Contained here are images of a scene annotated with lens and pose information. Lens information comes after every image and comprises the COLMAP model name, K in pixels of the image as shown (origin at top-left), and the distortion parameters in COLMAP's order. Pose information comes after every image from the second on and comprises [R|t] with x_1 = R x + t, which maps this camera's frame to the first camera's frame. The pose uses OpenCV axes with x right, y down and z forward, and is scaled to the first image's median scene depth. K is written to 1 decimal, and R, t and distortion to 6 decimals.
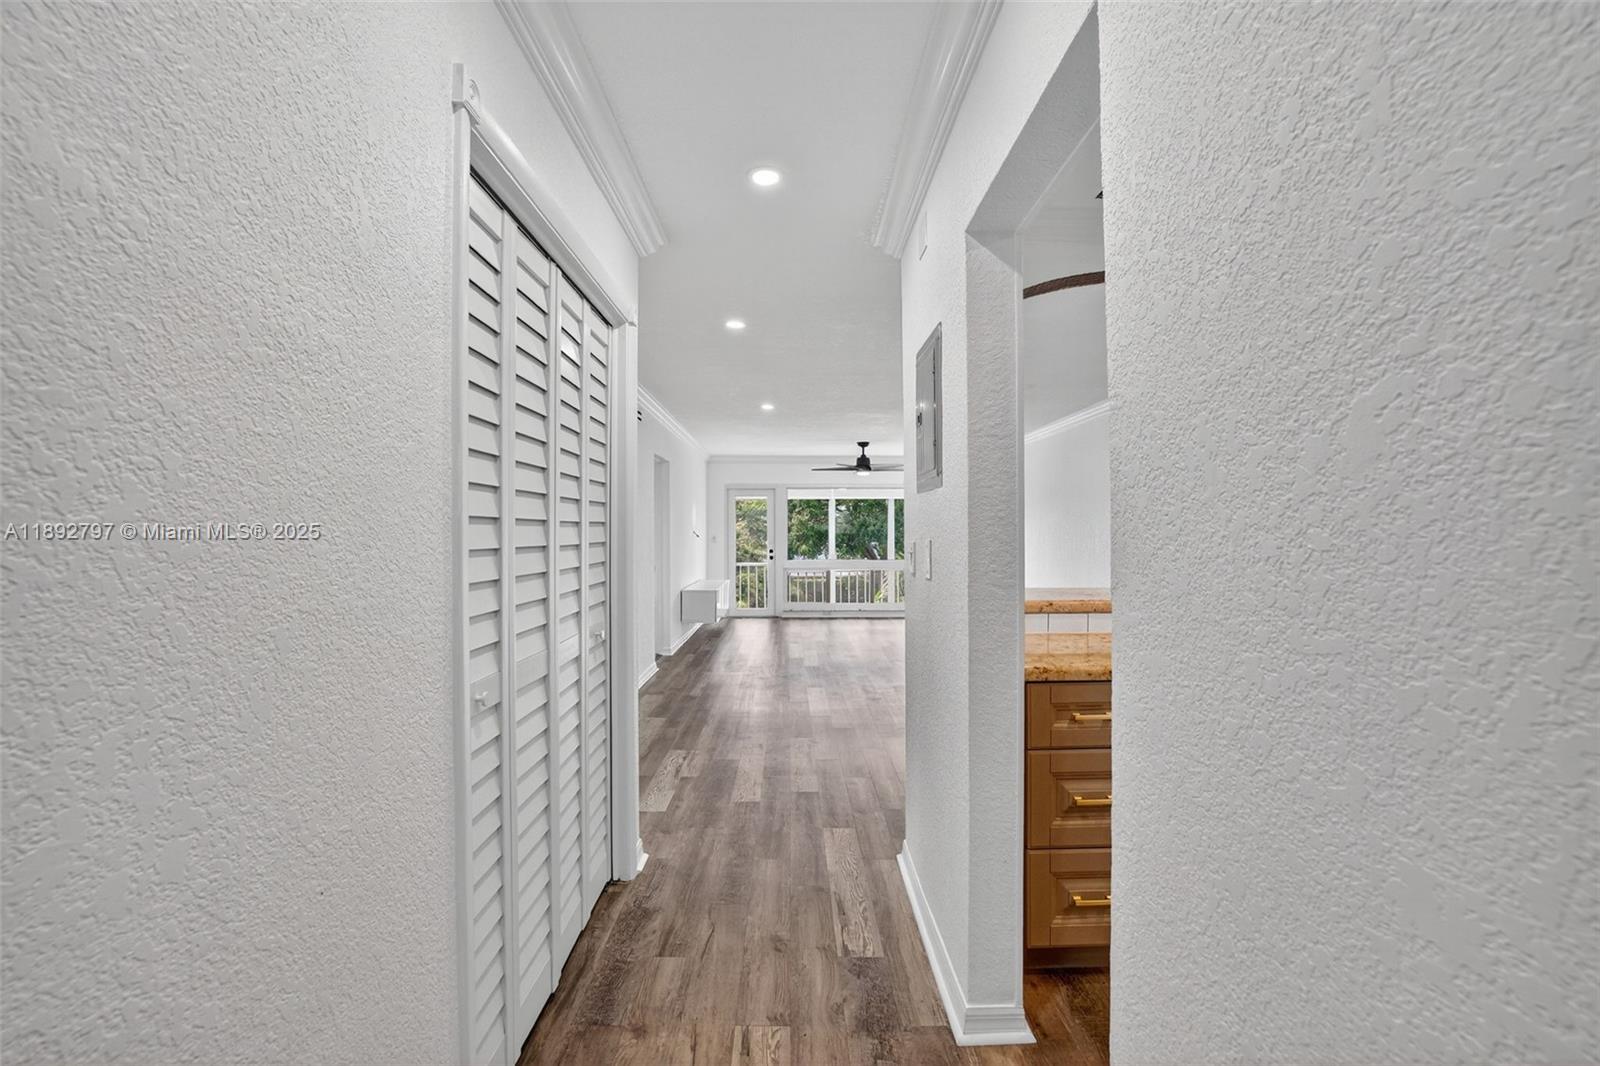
lens RADIAL K [[689.0, 0, 799.5], [0, 689.0, 535.7], [0, 0, 1]] dist [-0.040534, 0.012128]
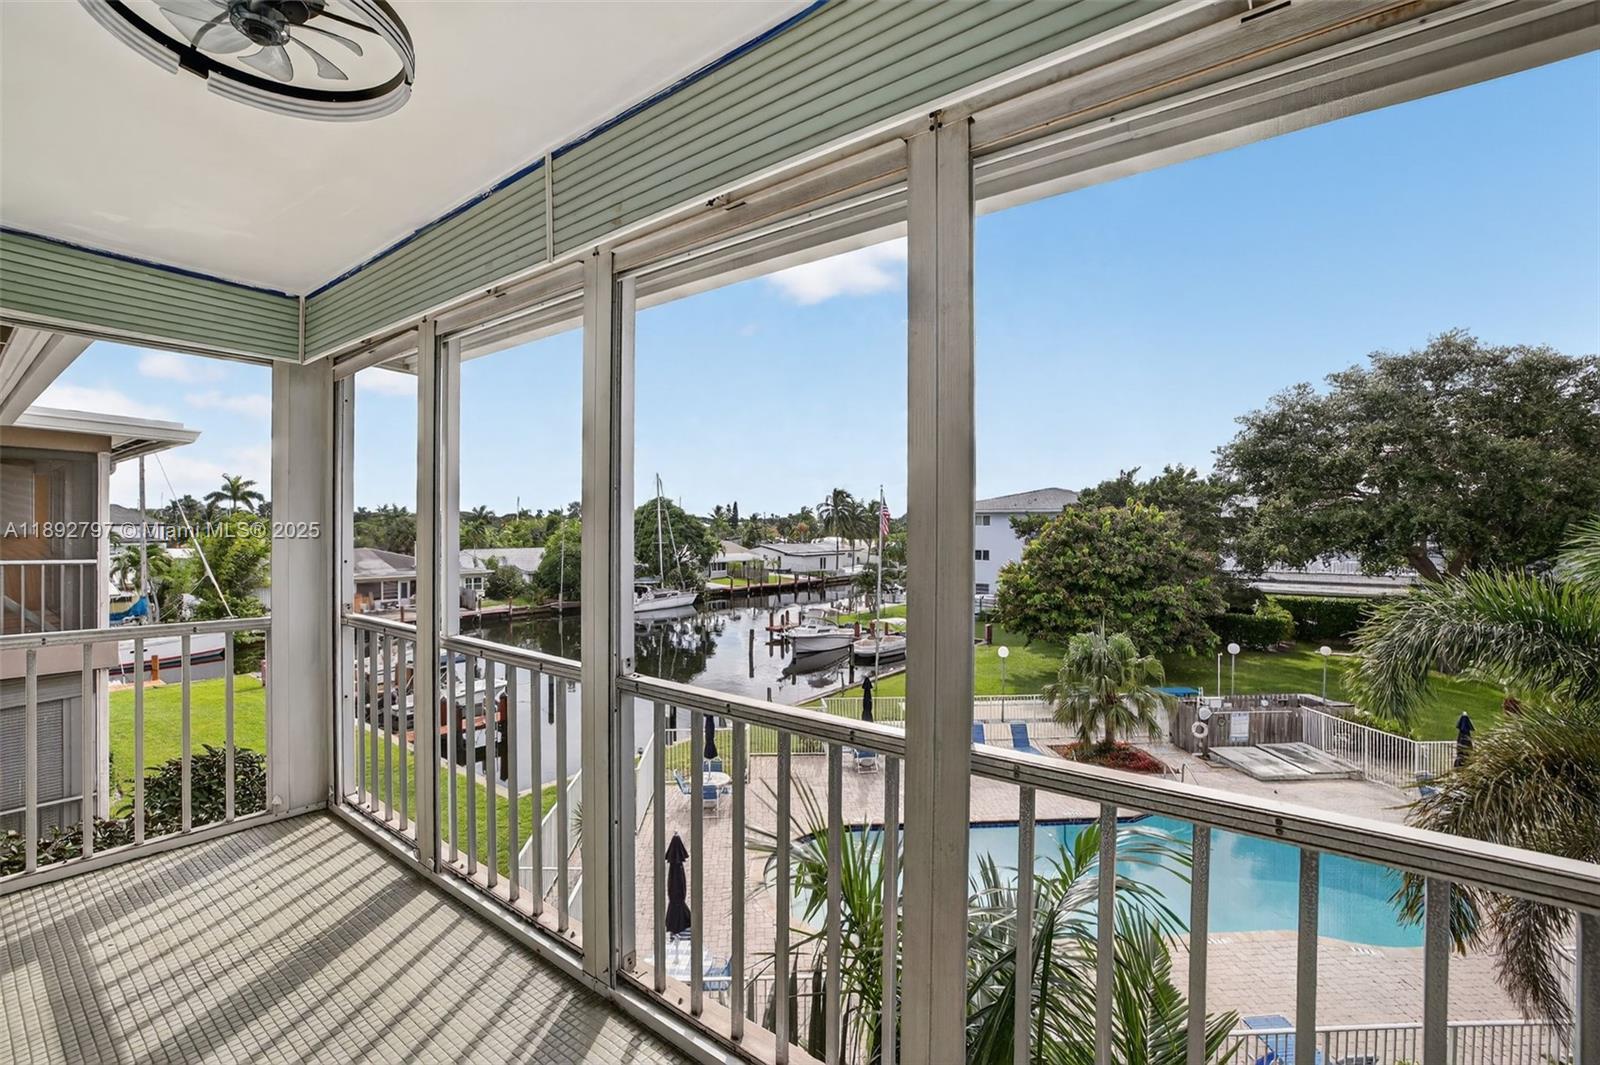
lens RADIAL K [[689.0, 0, 804.8], [0, 689.0, 526.7], [0, 0, 1]] dist [-0.040534, 0.012128]
pose [[0.783437, 0.013836, -0.621318, 0.255542], [-0.015183, 0.999880, 0.003123, 0.005940], [0.621286, 0.006987, 0.783553, 1.118370]]
